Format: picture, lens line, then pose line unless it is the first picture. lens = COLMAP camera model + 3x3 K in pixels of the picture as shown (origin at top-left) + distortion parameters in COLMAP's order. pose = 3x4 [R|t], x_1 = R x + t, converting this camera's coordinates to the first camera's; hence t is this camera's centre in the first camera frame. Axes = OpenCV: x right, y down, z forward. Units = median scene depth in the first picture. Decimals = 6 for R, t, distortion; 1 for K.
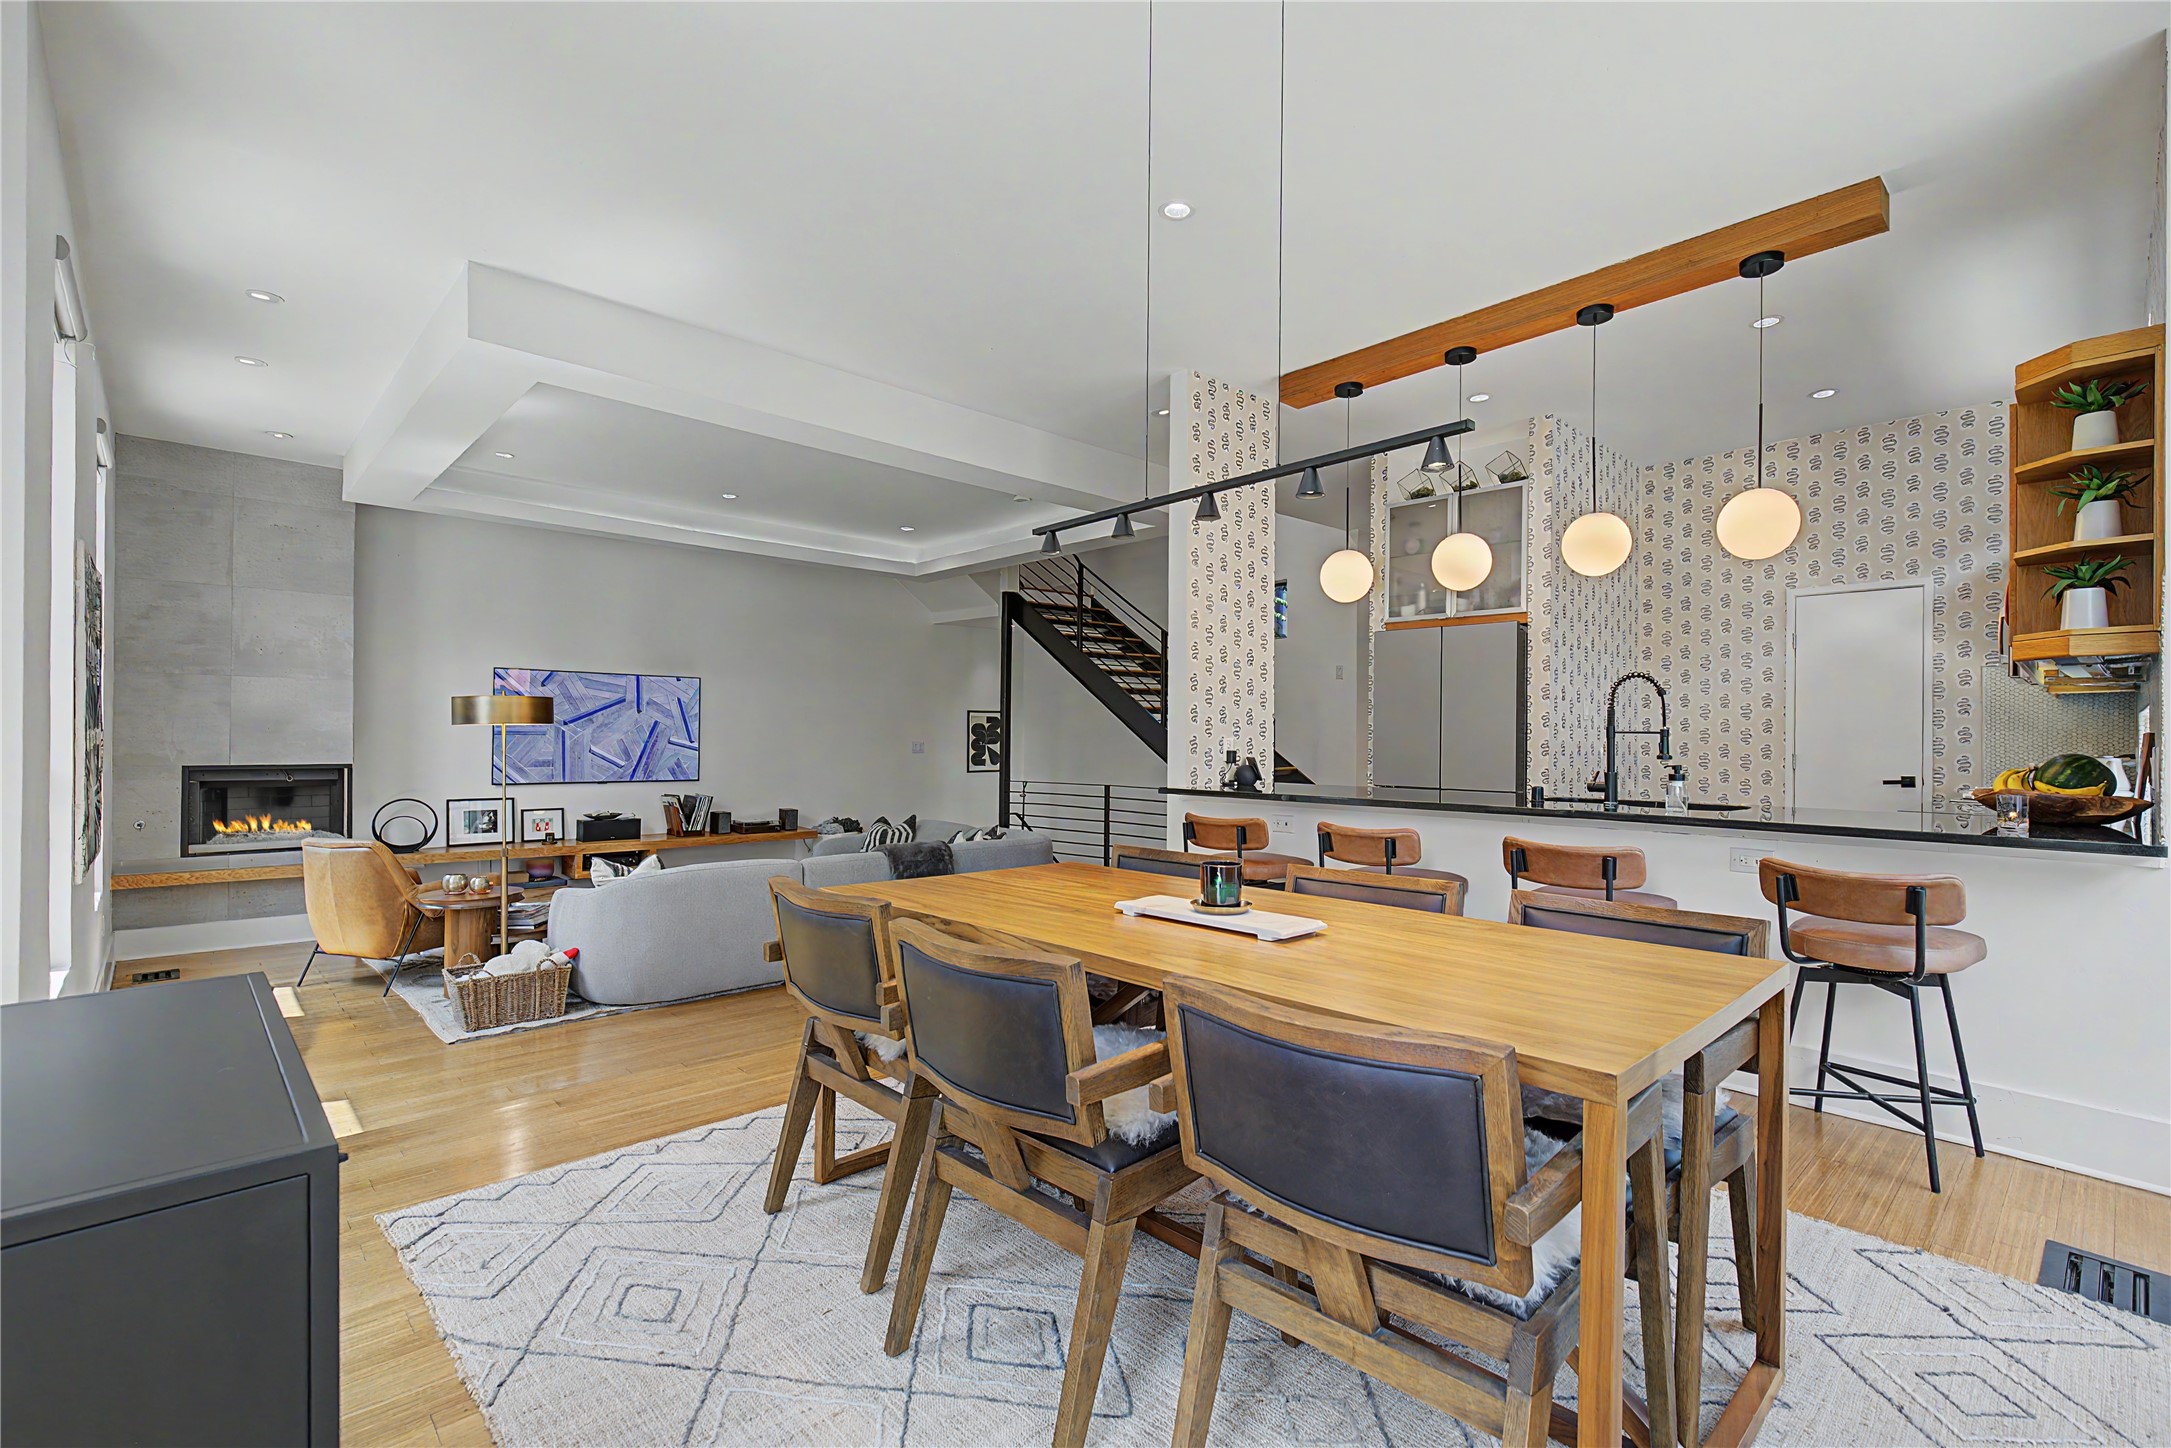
lens RADIAL K [[1008.2, 0, 1098.4], [0, 1008.2, 734.6], [0, 0, 1]] dist [0.000606, 0.000025]
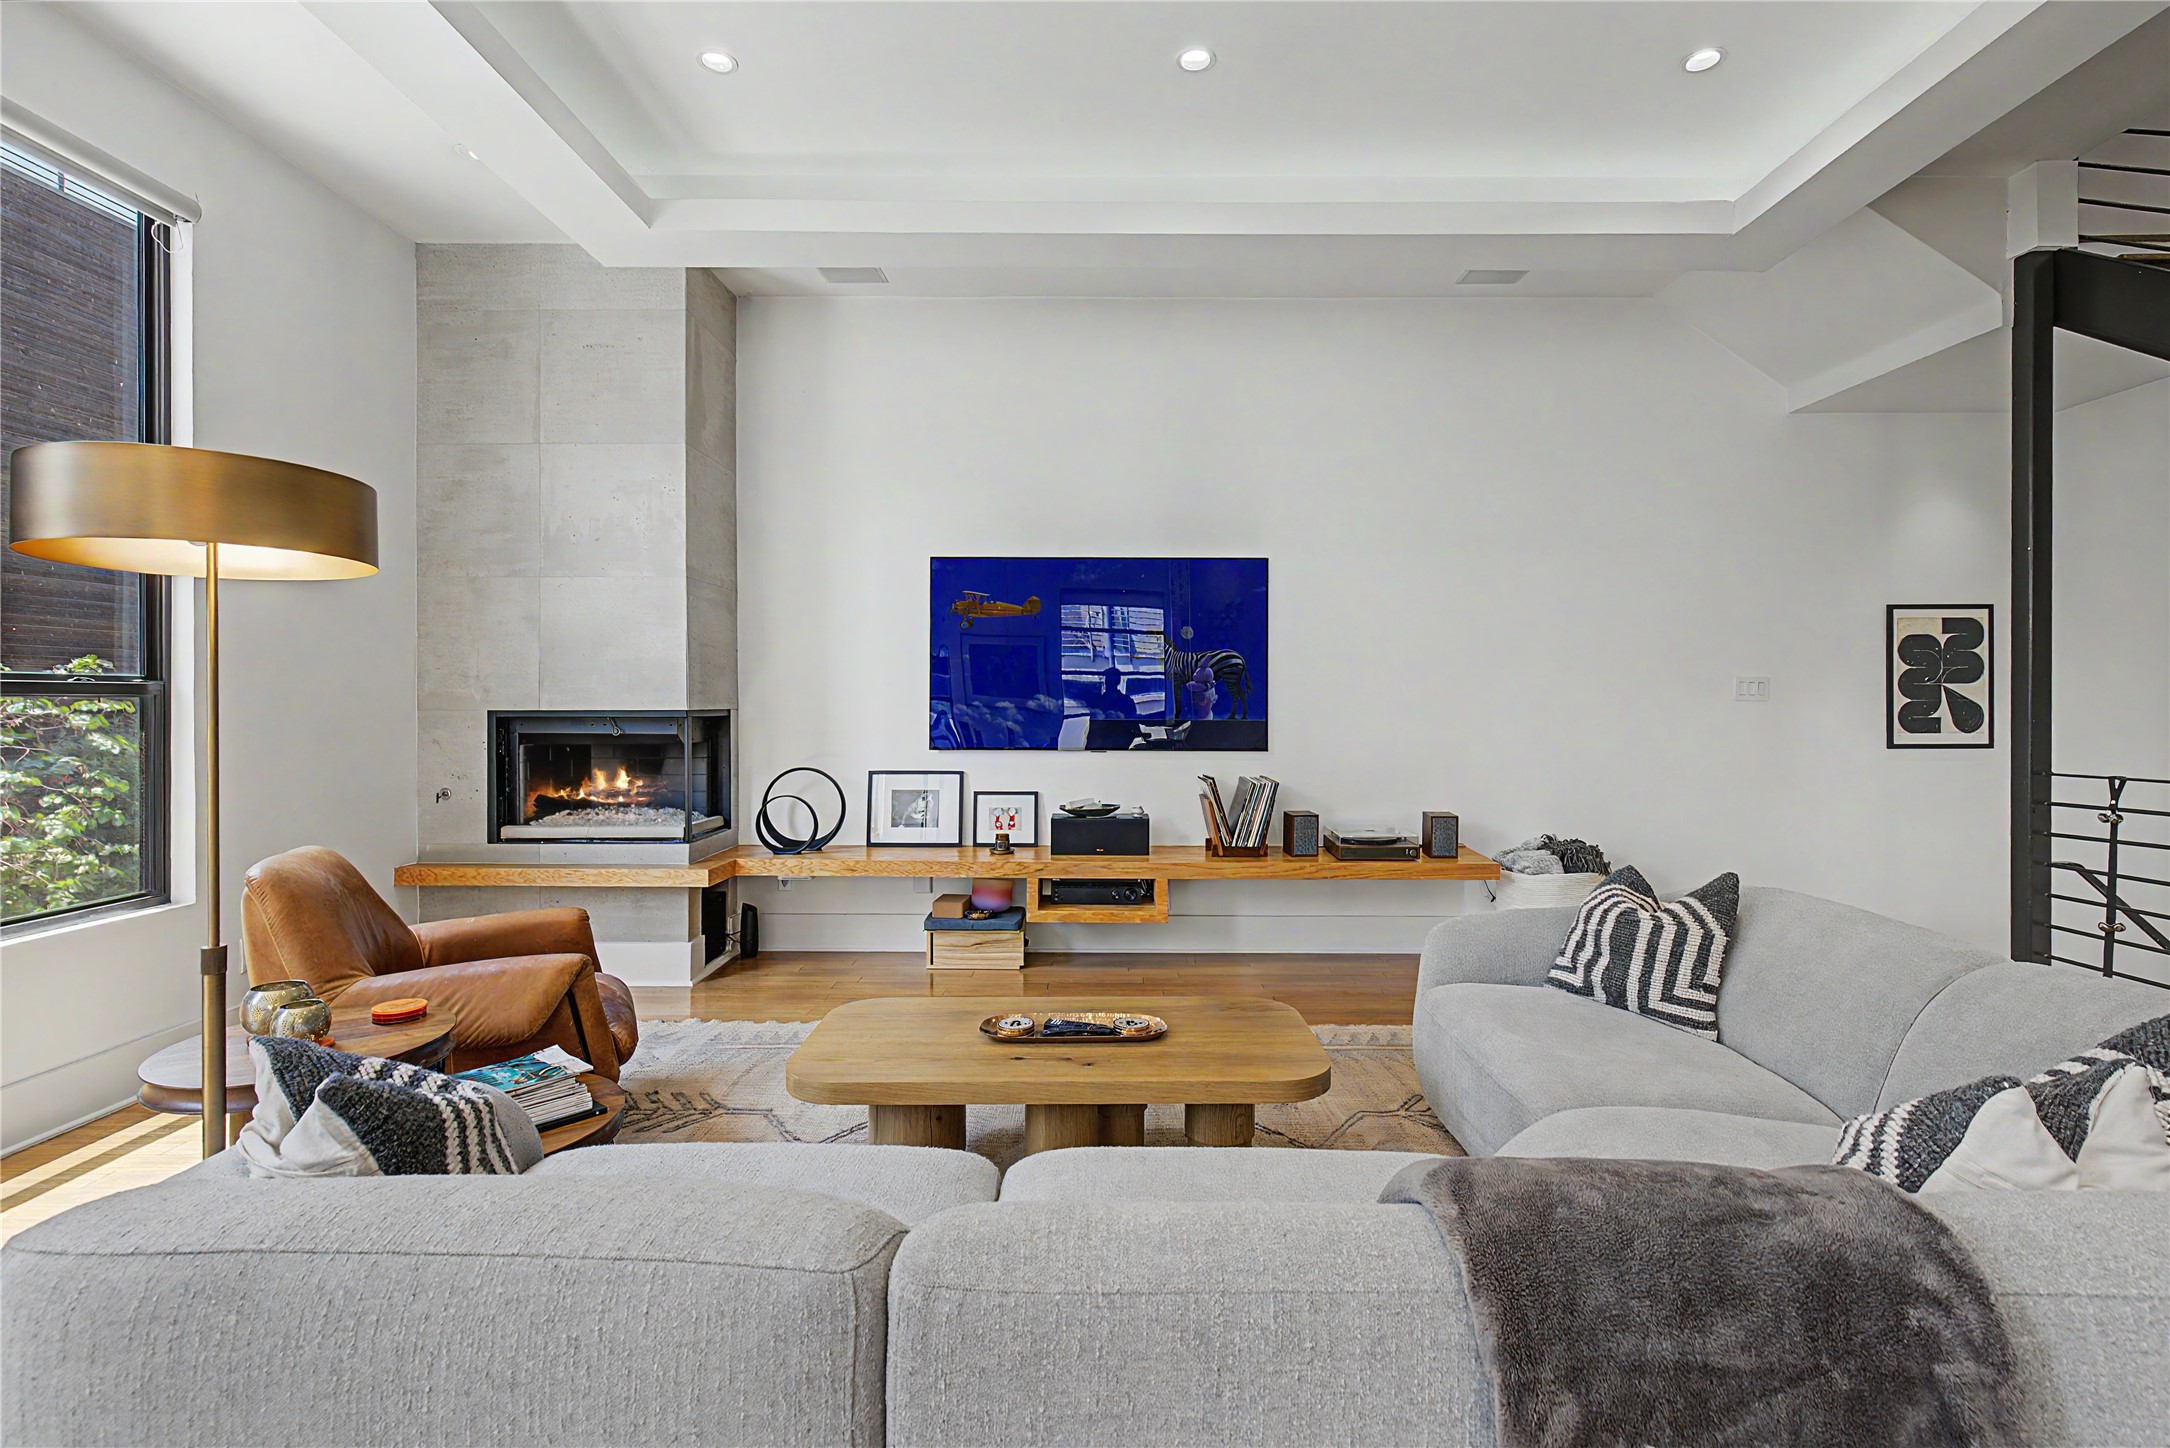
lens RADIAL K [[1005.1, 0, 1087.6], [0, 1005.1, 709.4], [0, 0, 1]] dist [0.000416, 0.000445]
pose [[0.720230, -0.002623, -0.693731, -0.108288], [0.006347, 0.999976, 0.002809, 0.024515], [0.693707, -0.006426, 0.720229, 0.626635]]
